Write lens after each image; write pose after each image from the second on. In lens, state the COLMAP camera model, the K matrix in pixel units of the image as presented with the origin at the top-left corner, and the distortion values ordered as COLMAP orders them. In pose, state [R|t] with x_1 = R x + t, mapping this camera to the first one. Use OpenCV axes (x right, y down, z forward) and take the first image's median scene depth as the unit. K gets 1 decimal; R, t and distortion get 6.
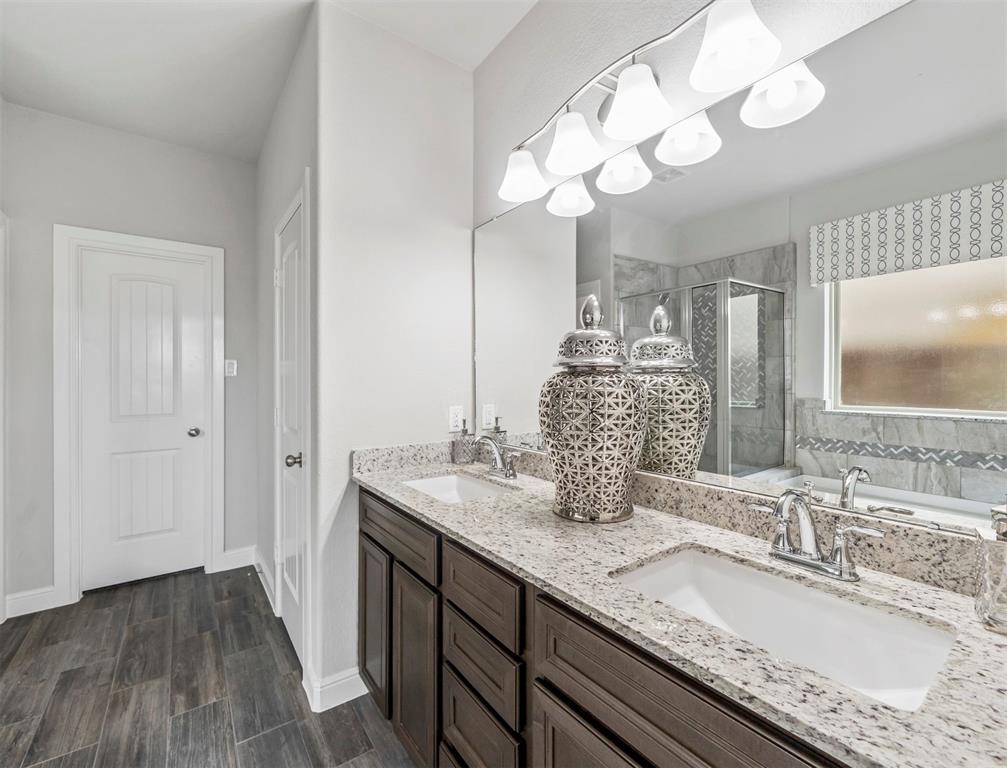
lens RADIAL K [[444.8, 0, 509.9], [0, 444.8, 380.5], [0, 0, 1]] dist [0.000849, 0.000443]
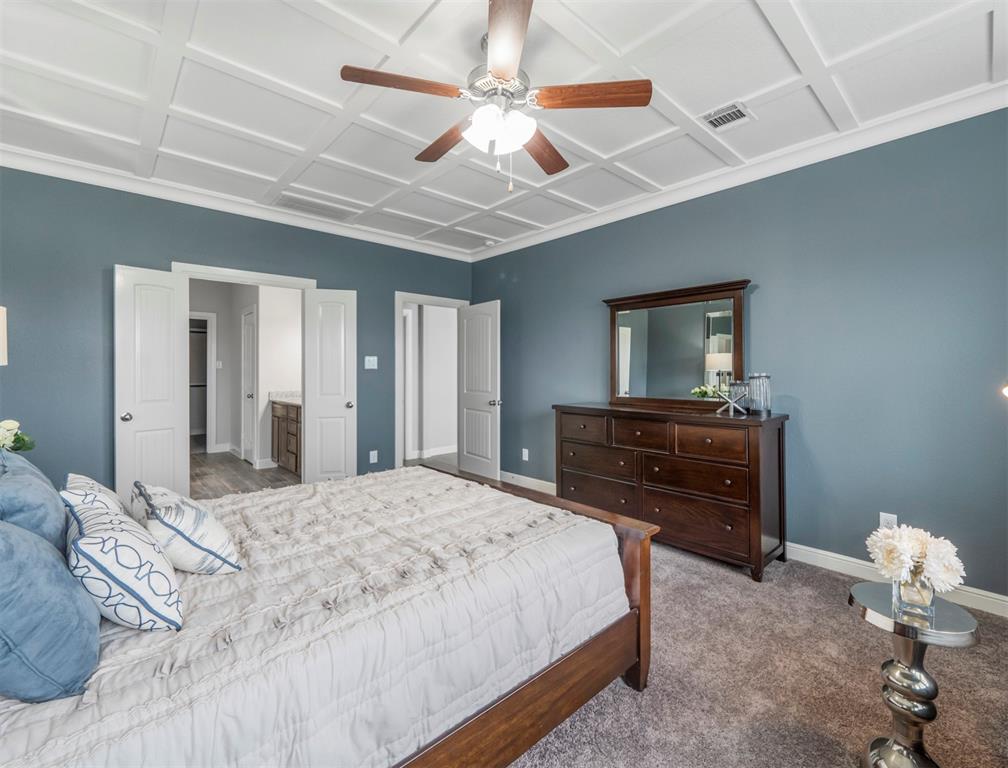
lens RADIAL K [[445.3, 0, 510.4], [0, 445.3, 380.5], [0, 0, 1]] dist [0.000849, 0.000443]
pose [[0.993209, 0.016613, 0.115156, 1.187146], [-0.018365, 0.999731, 0.014169, -0.004042], [-0.114889, -0.016188, 0.993246, -2.844187]]
